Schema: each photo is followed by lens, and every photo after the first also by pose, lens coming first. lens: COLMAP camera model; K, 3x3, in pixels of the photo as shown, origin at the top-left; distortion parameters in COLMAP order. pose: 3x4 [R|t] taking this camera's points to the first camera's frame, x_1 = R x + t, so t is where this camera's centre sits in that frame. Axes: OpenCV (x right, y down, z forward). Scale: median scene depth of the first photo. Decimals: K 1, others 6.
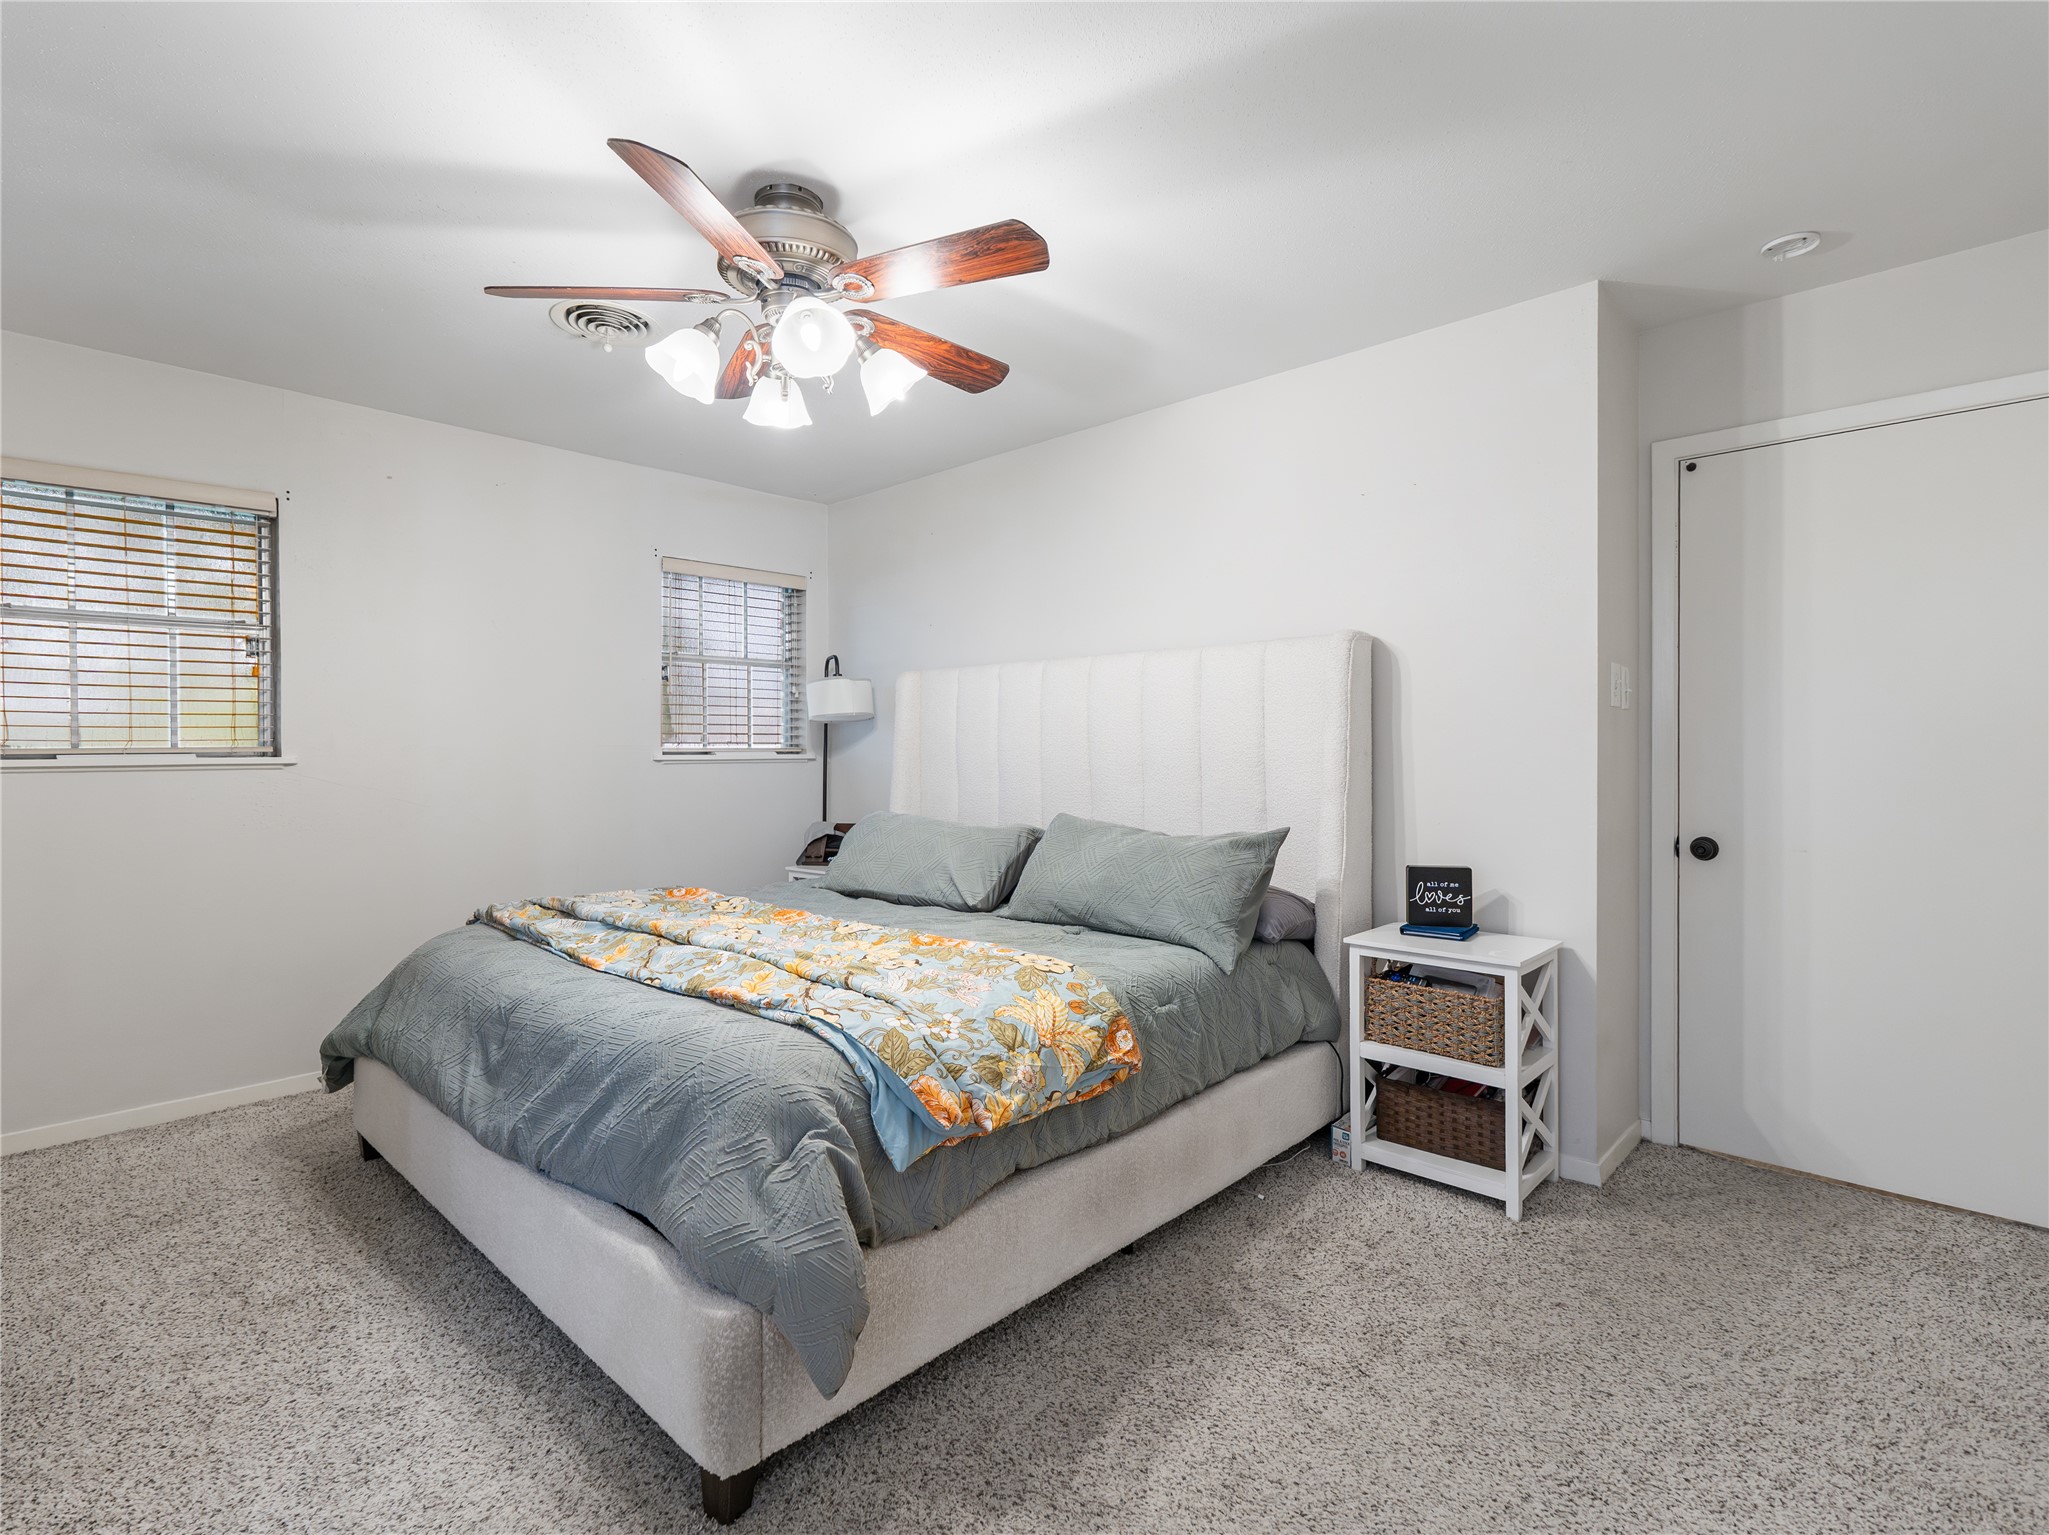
lens RADIAL K [[1000.4, 0, 1030.2], [0, 1000.4, 753.5], [0, 0, 1]] dist [0.010373, -0.000182]
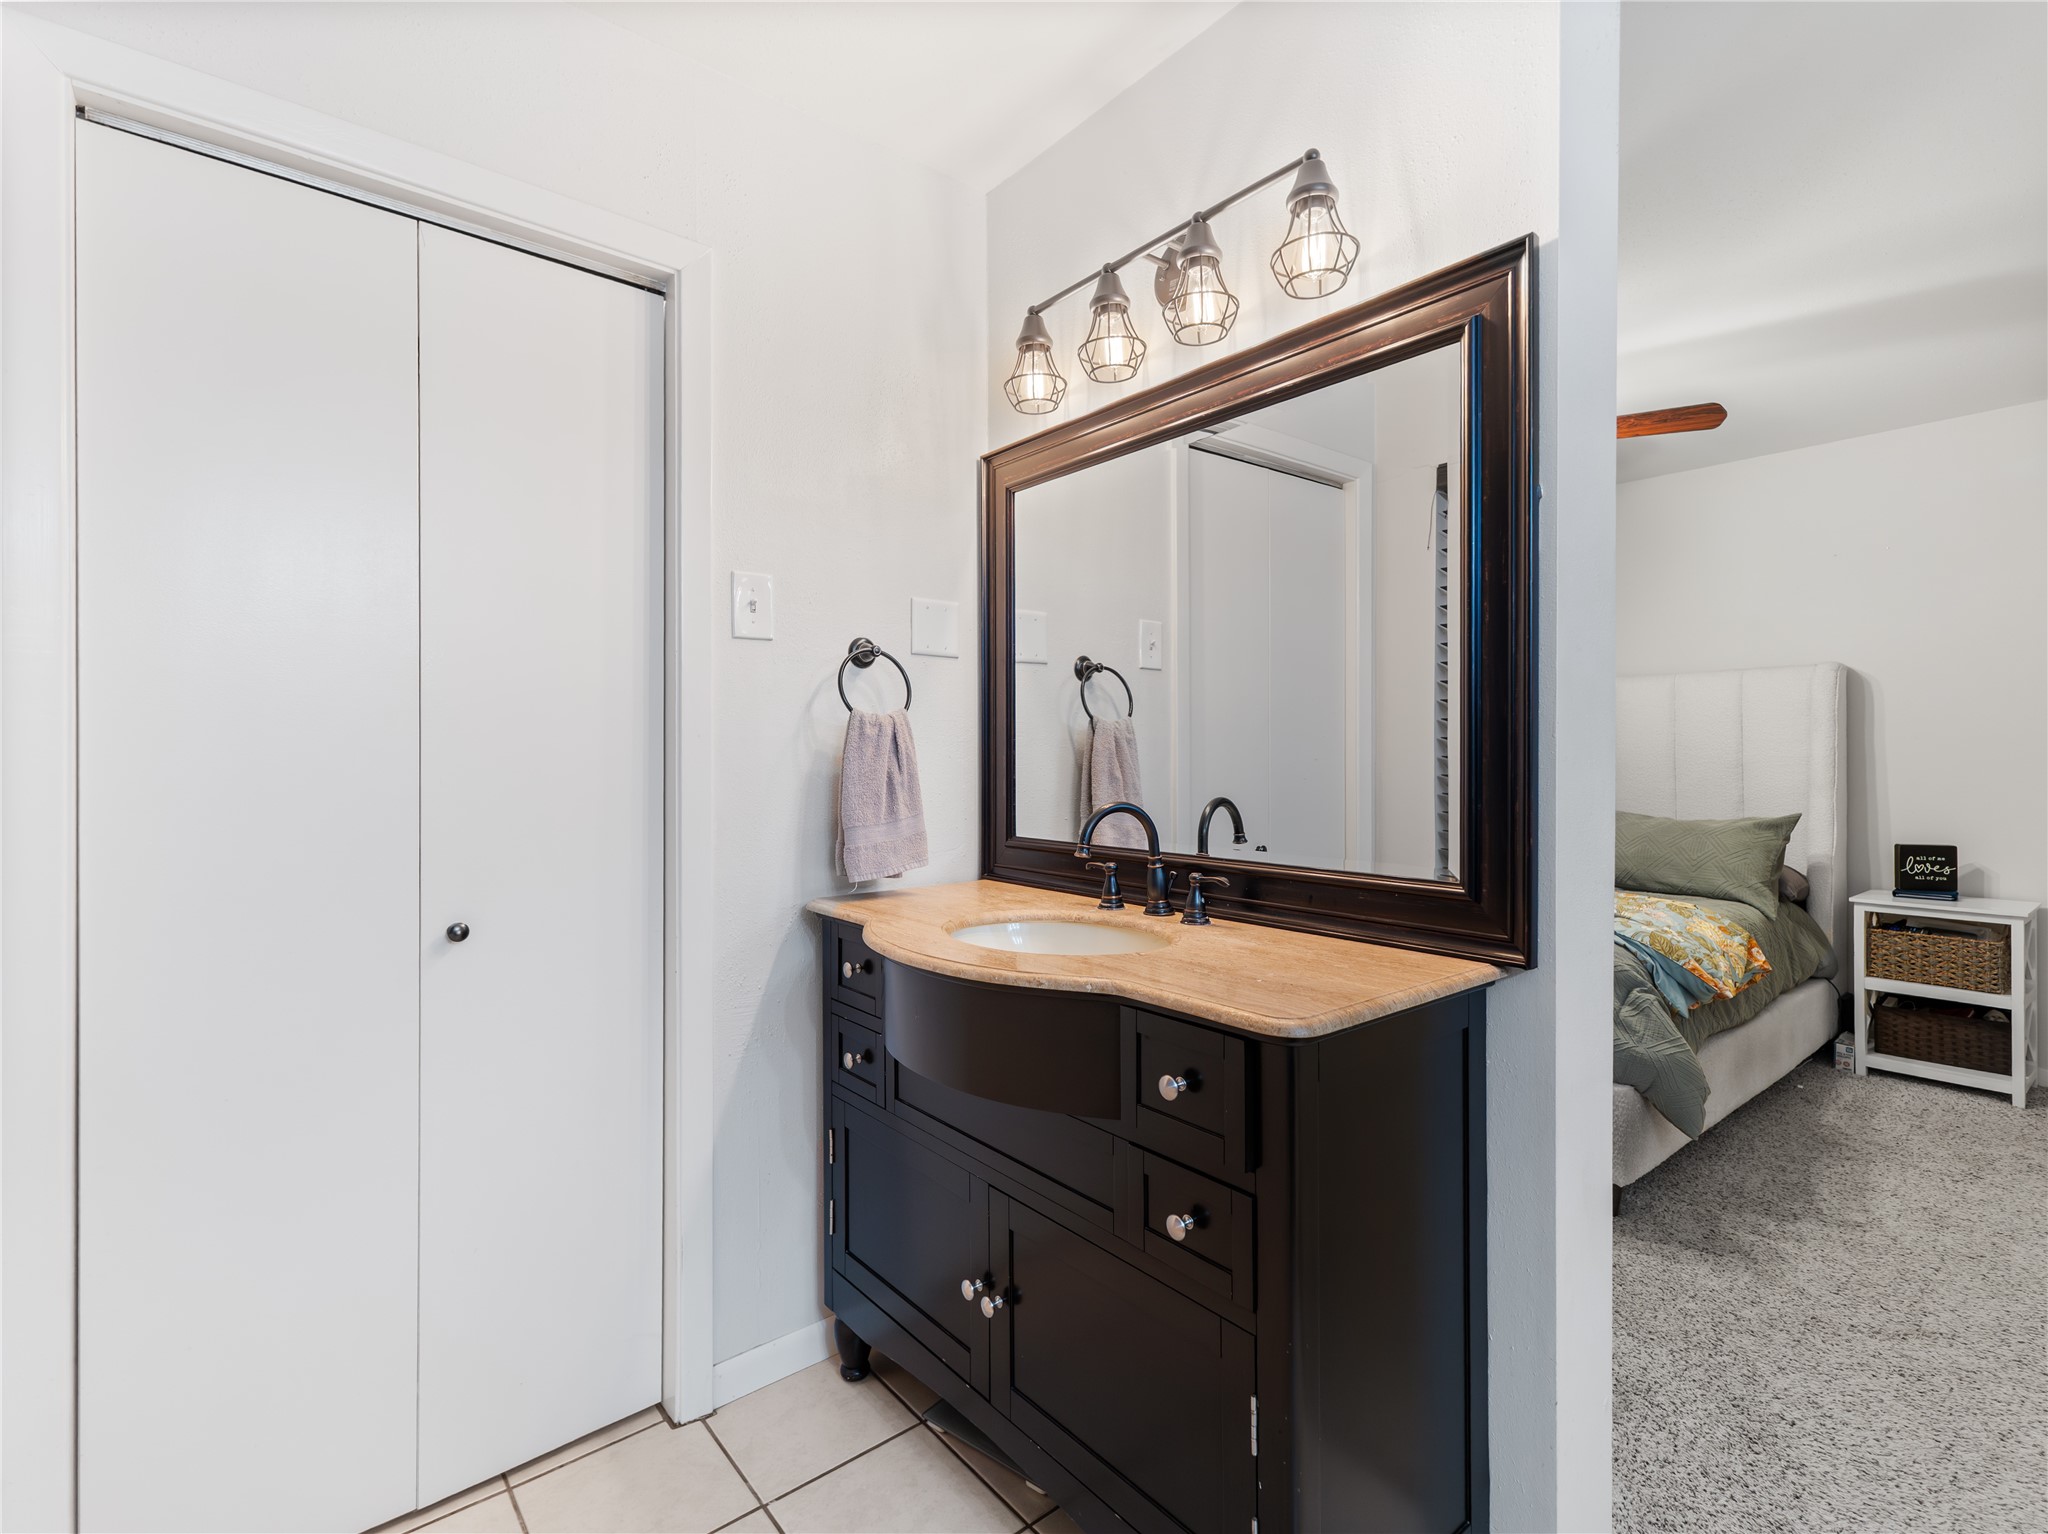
lens RADIAL K [[1000.0, 0, 1029.1], [0, 1000.0, 755.8], [0, 0, 1]] dist [0.010373, -0.000182]
pose [[0.994031, 0.002821, -0.109060, -0.632825], [-0.003498, 0.999976, -0.006017, 0.010067], [0.109041, 0.006363, 0.994017, -0.444226]]
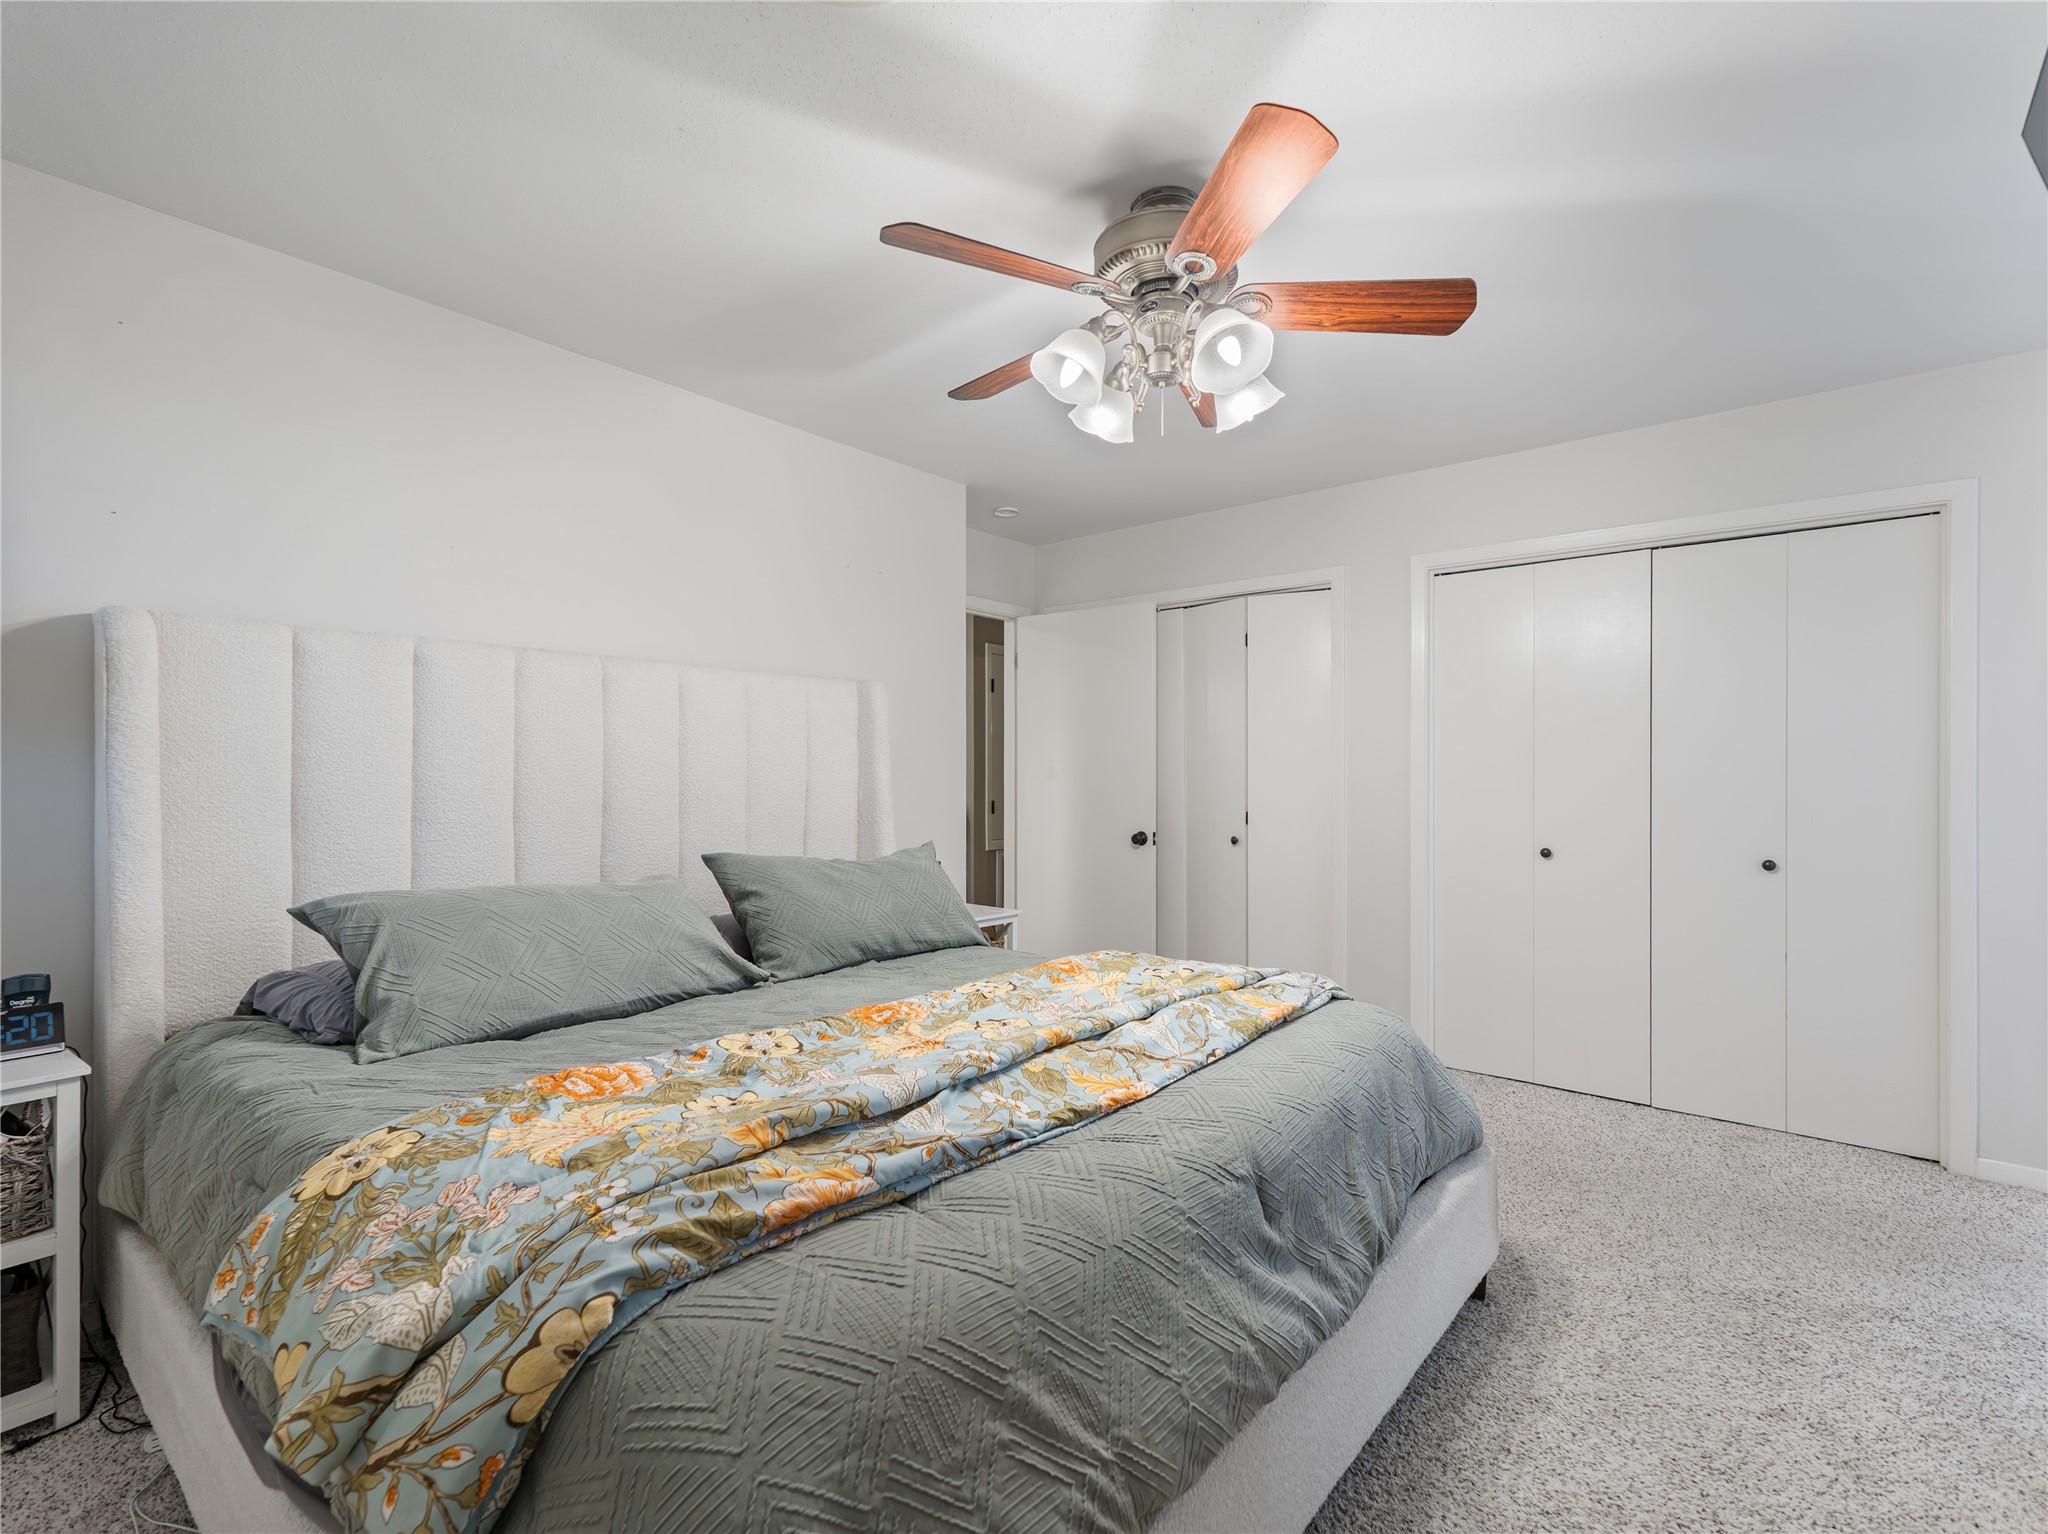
lens RADIAL K [[1000.0, 0, 1033.1], [0, 1000.0, 774.7], [0, 0, 1]] dist [0.010373, -0.000182]
pose [[-0.078355, 0.017789, 0.996767, -0.936201], [0.015431, 0.999743, -0.016629, 0.023721], [-0.996806, 0.014078, -0.078609, 1.001220]]
